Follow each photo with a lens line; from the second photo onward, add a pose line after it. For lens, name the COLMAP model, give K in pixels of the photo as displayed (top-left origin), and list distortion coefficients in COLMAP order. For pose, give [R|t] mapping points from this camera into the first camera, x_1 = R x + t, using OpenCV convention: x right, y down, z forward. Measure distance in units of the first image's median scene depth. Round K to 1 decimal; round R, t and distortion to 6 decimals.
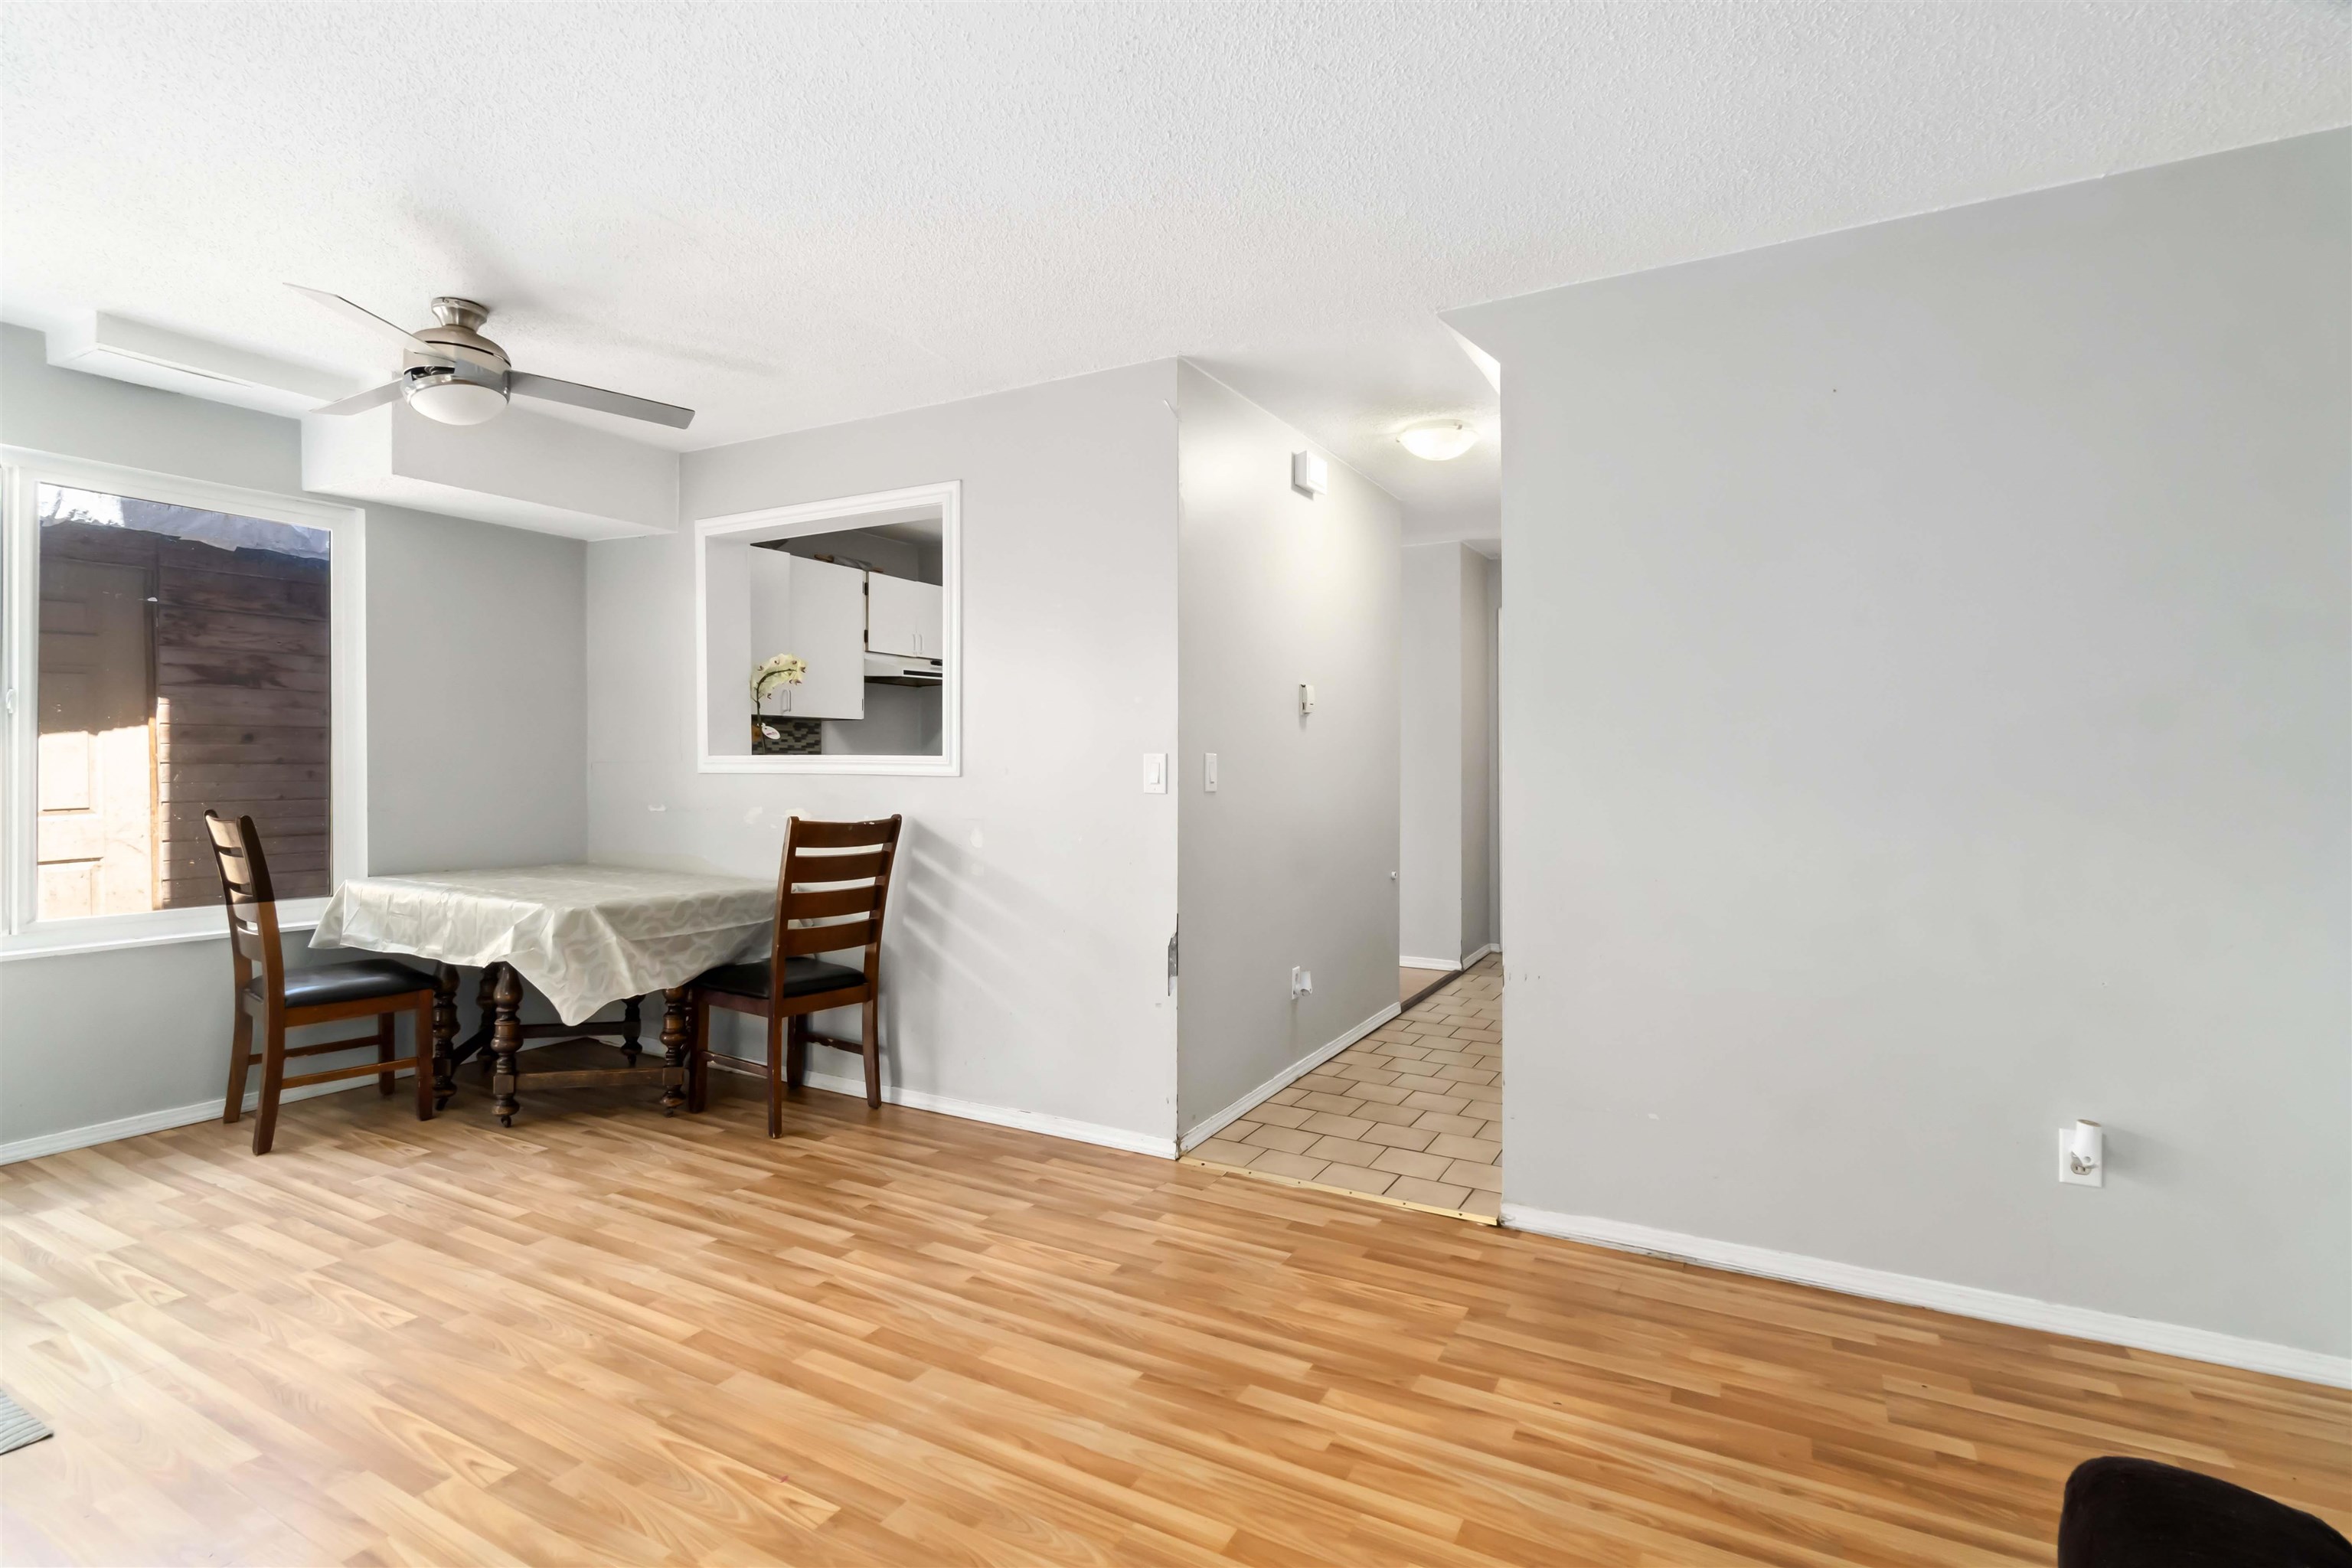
lens RADIAL K [[1118.6, 0, 1171.1], [0, 1118.6, 763.6], [0, 0, 1]] dist [0.001151, 0.000615]
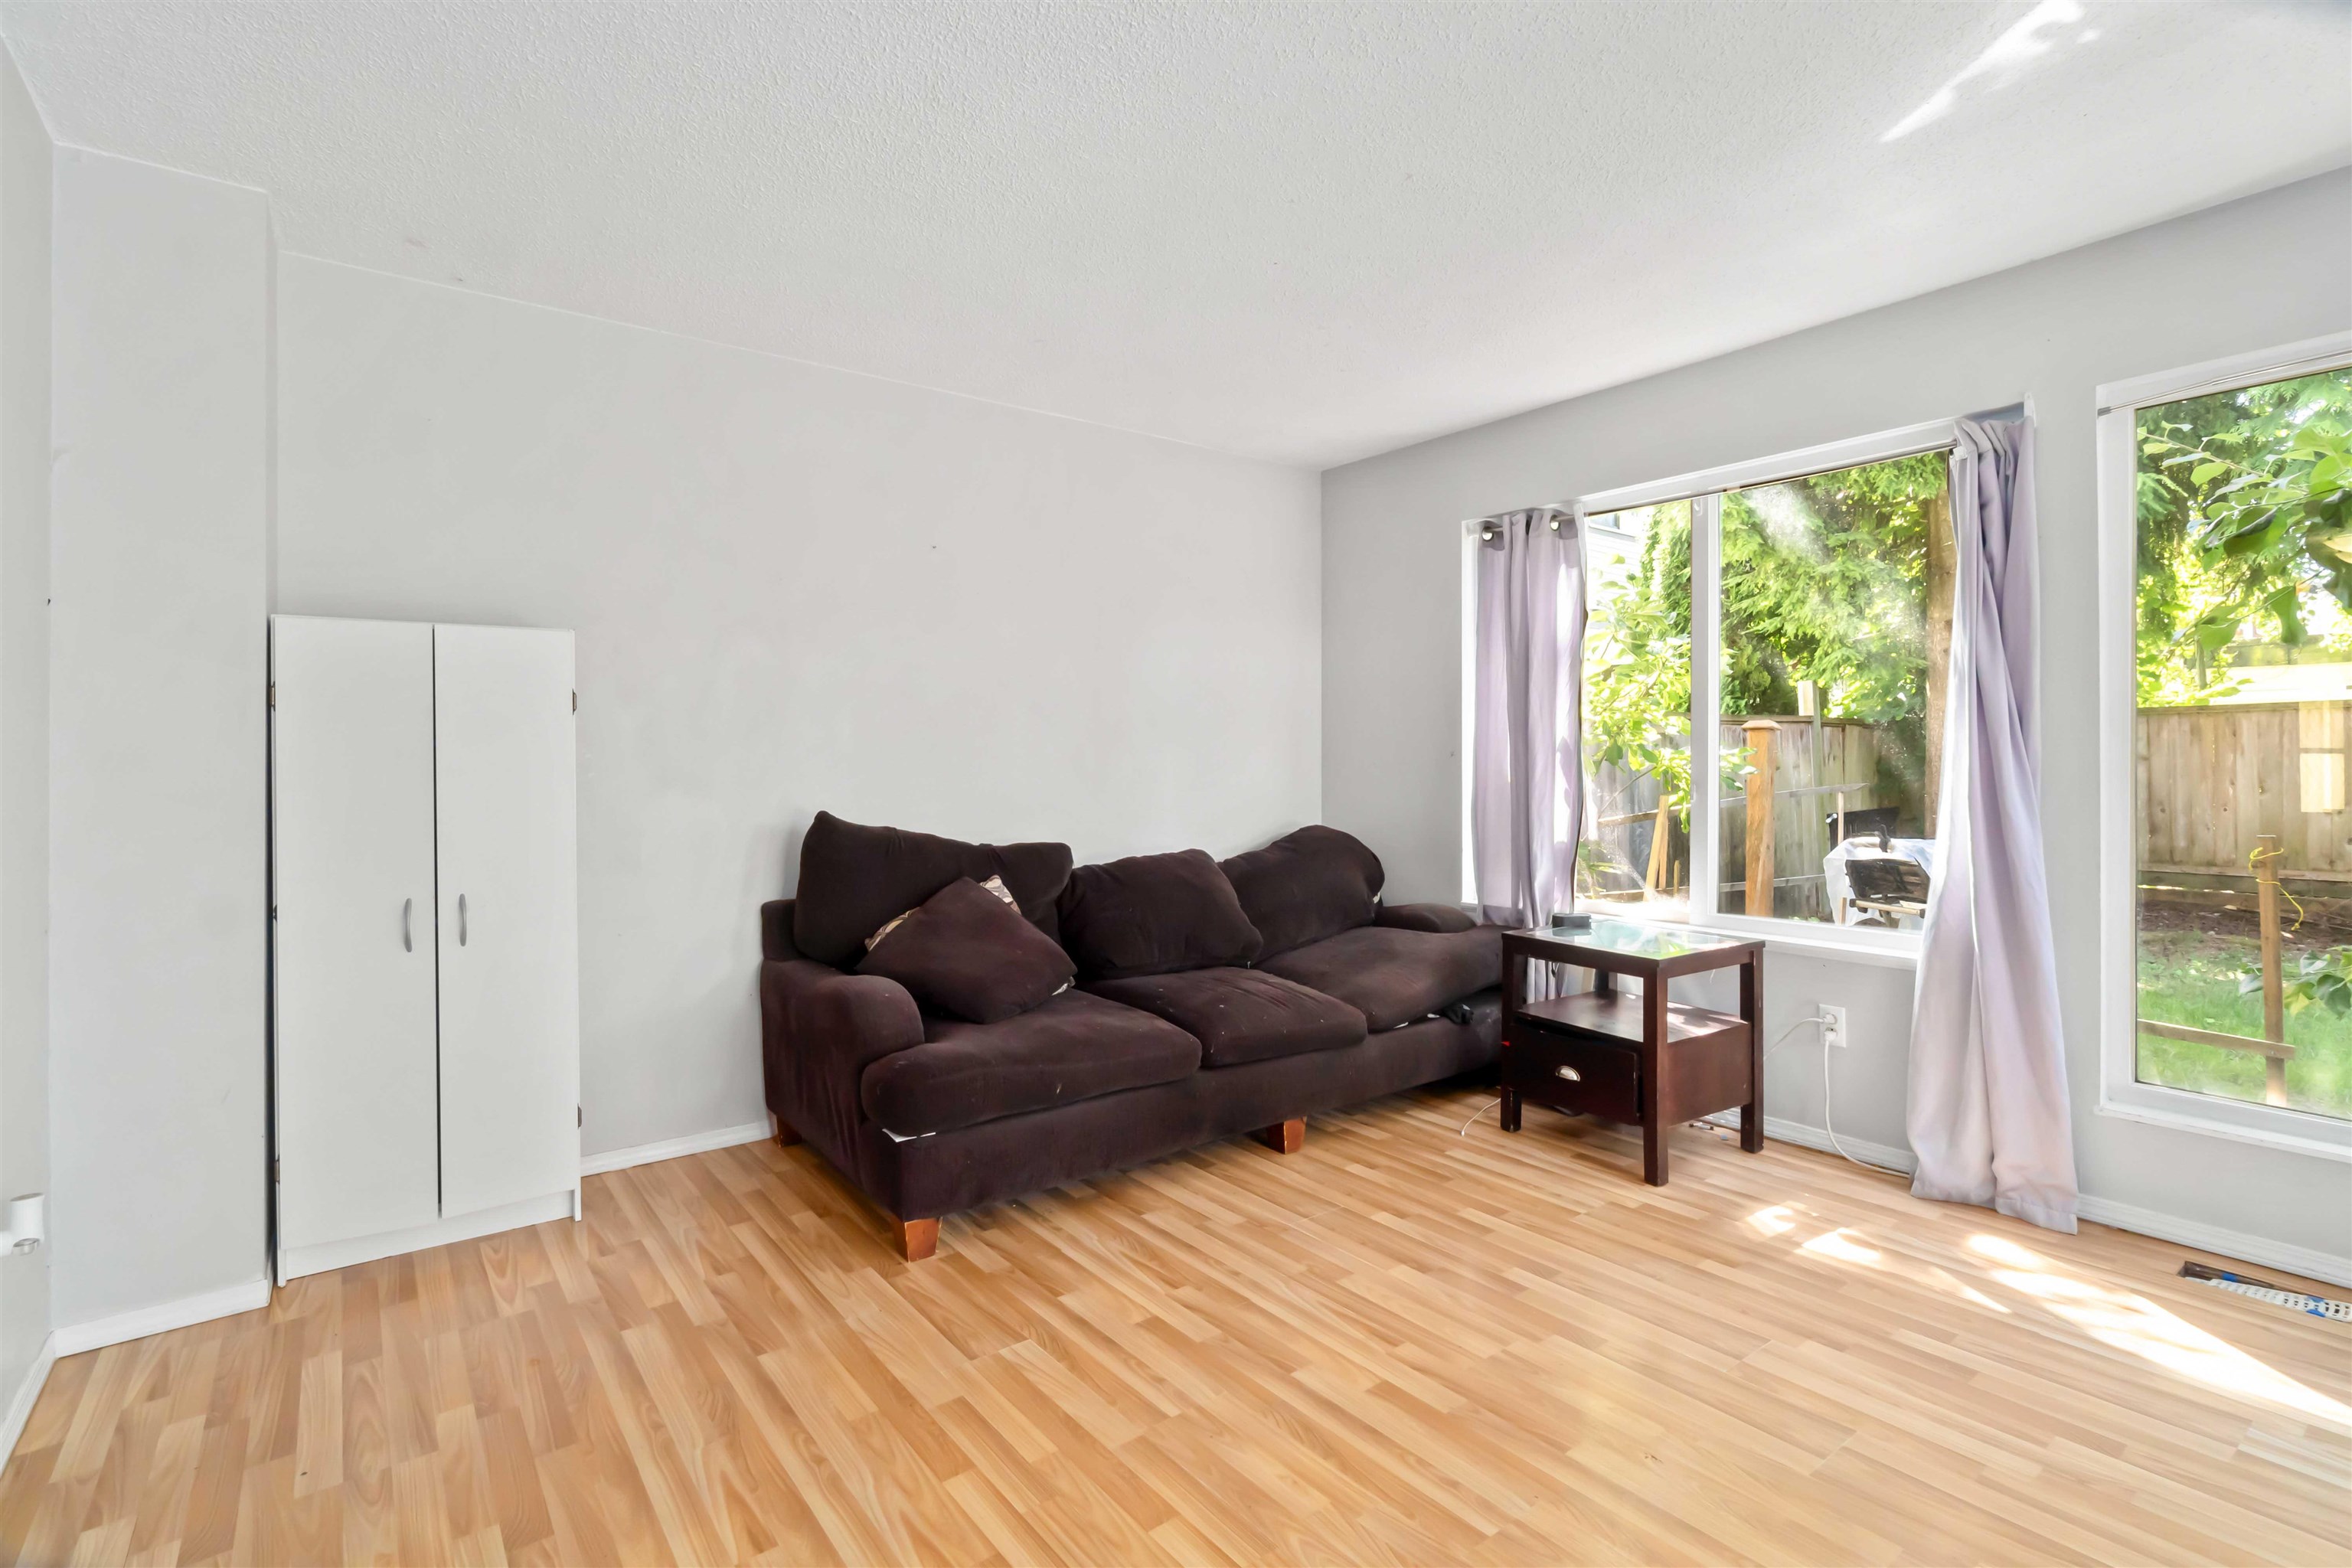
lens RADIAL K [[1118.6, 0, 1171.1], [0, 1118.6, 763.6], [0, 0, 1]] dist [0.001151, 0.000615]
pose [[-0.911758, -0.000200, 0.410729, -0.513729], [0.002113, 0.999984, 0.005178, 0.002866], [-0.410723, 0.005589, -0.911743, 1.164843]]
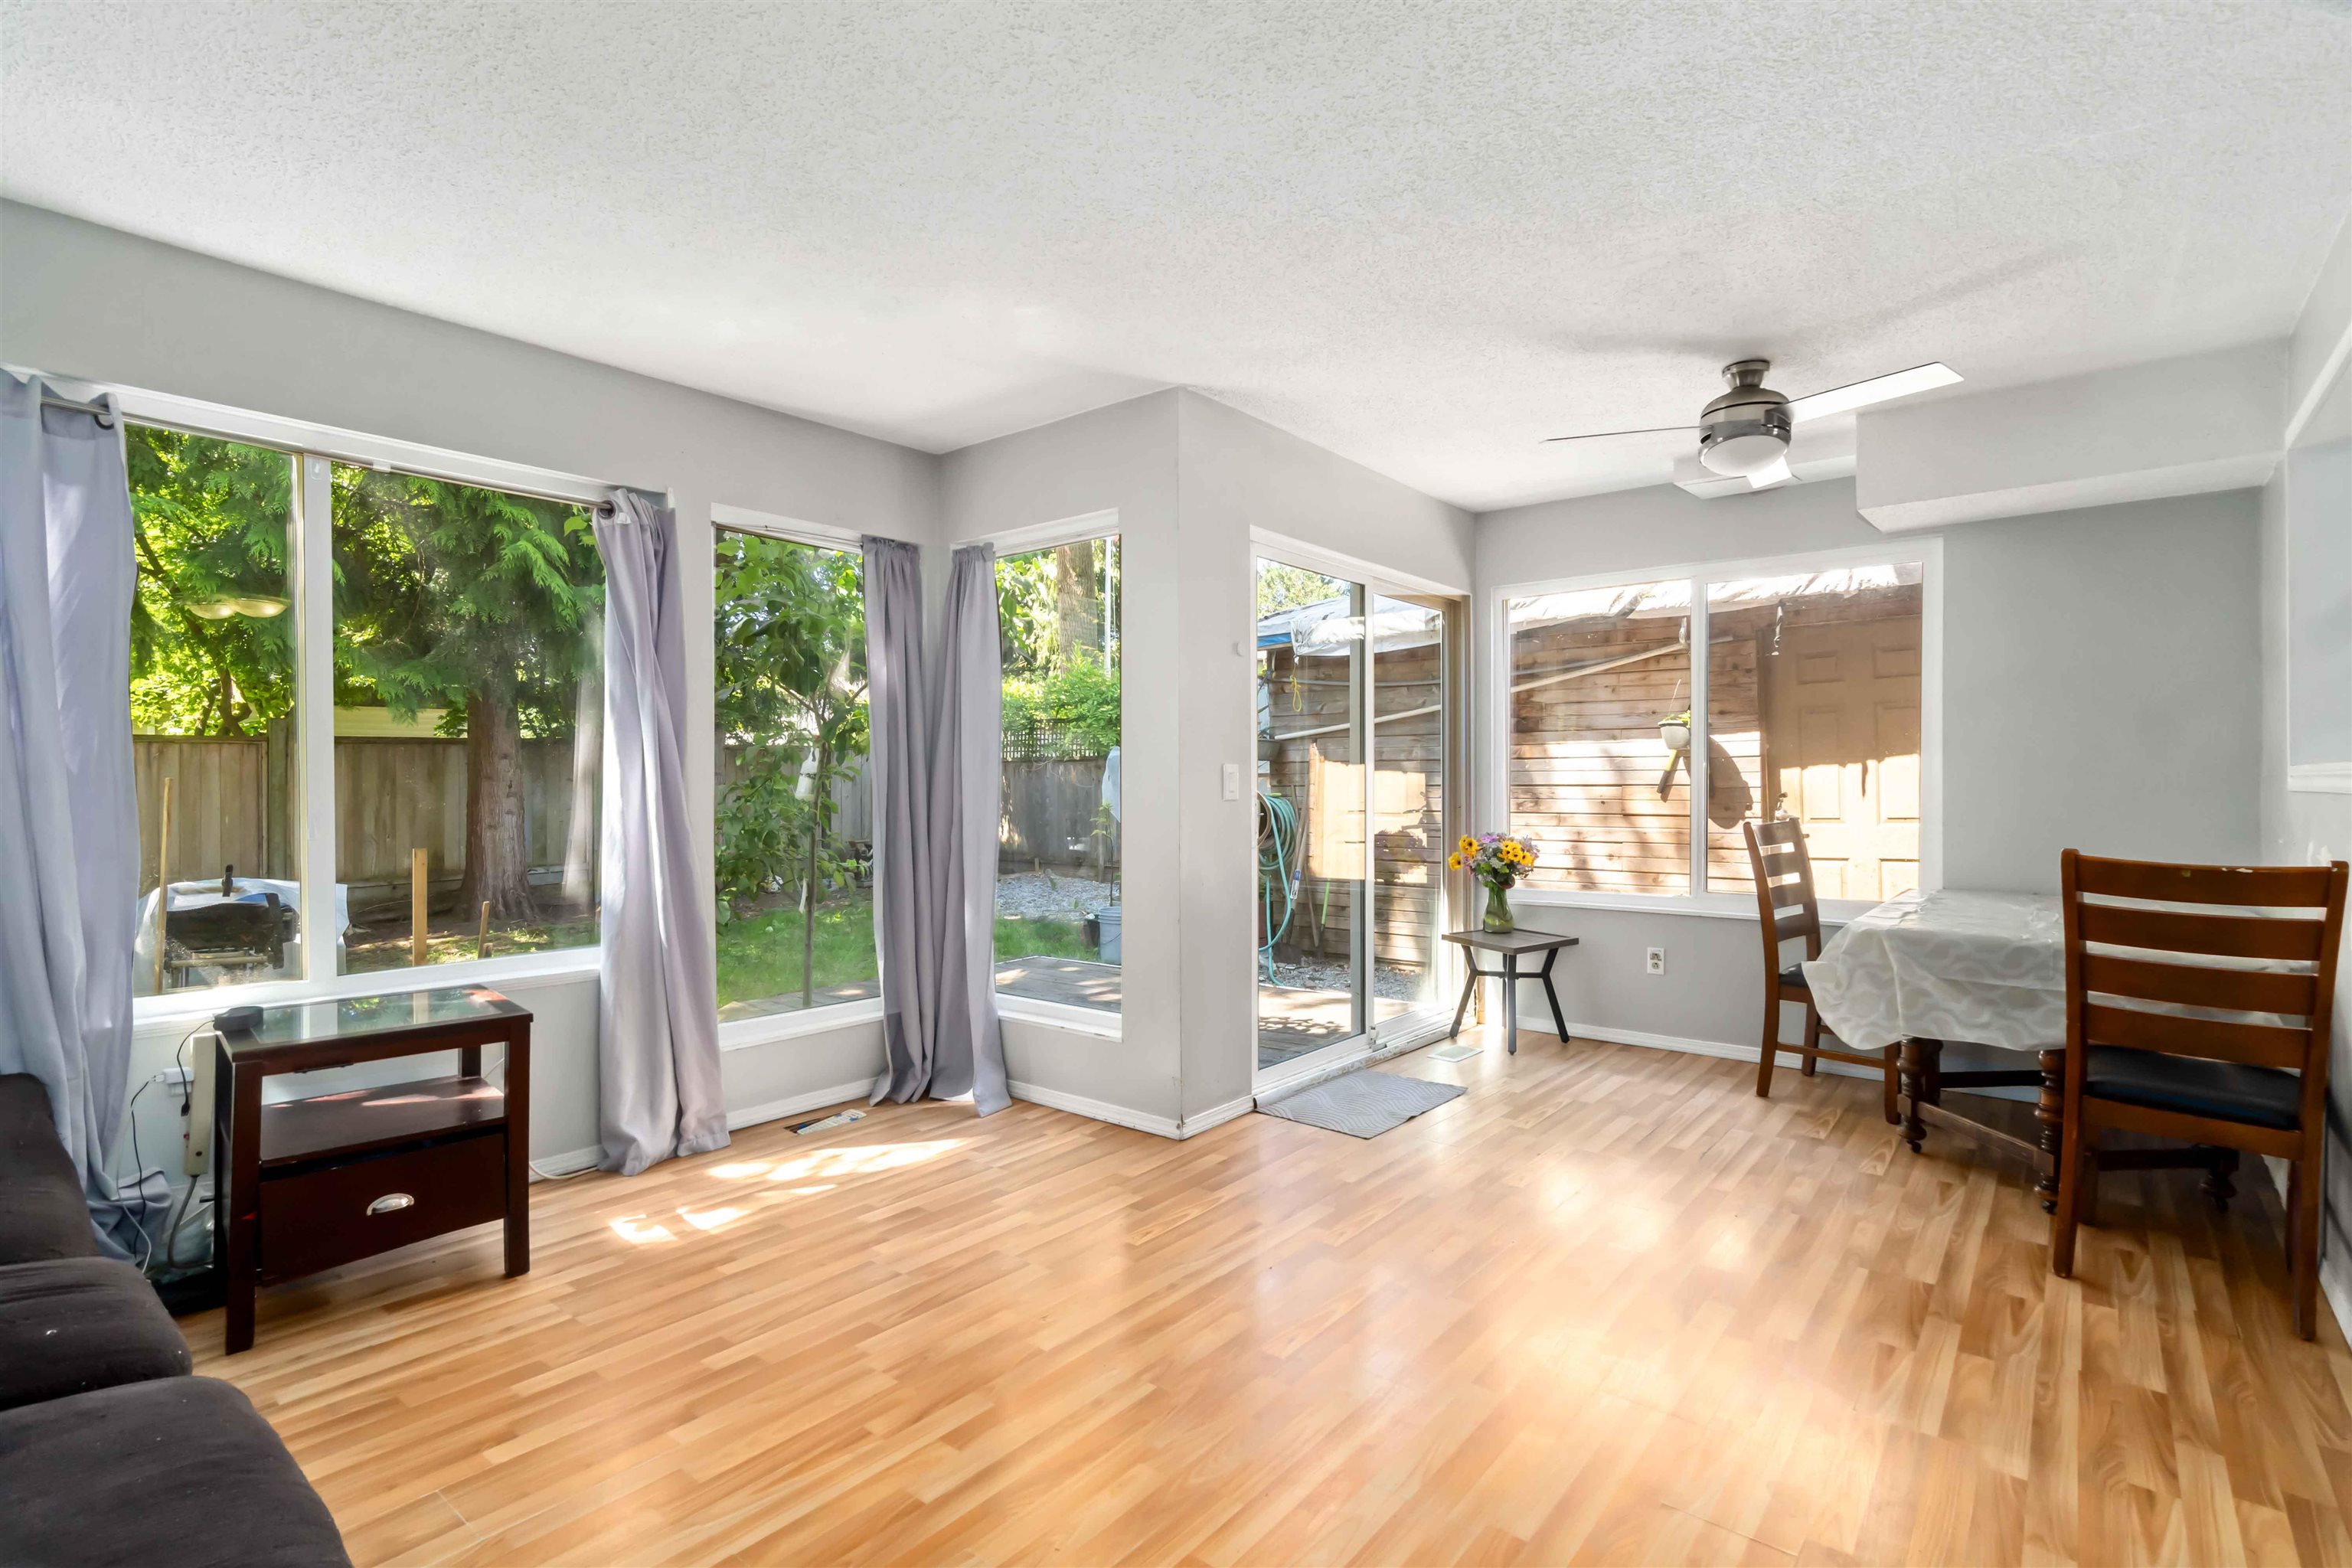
lens RADIAL K [[1127.5, 0, 1173.0], [0, 1127.5, 793.6], [0, 0, 1]] dist [-0.002588, -0.000652]
pose [[-0.174429, 0.006316, -0.984650, 0.529670], [0.000328, 0.999980, 0.006356, 0.007063], [0.984670, 0.000786, -0.174427, 0.590636]]
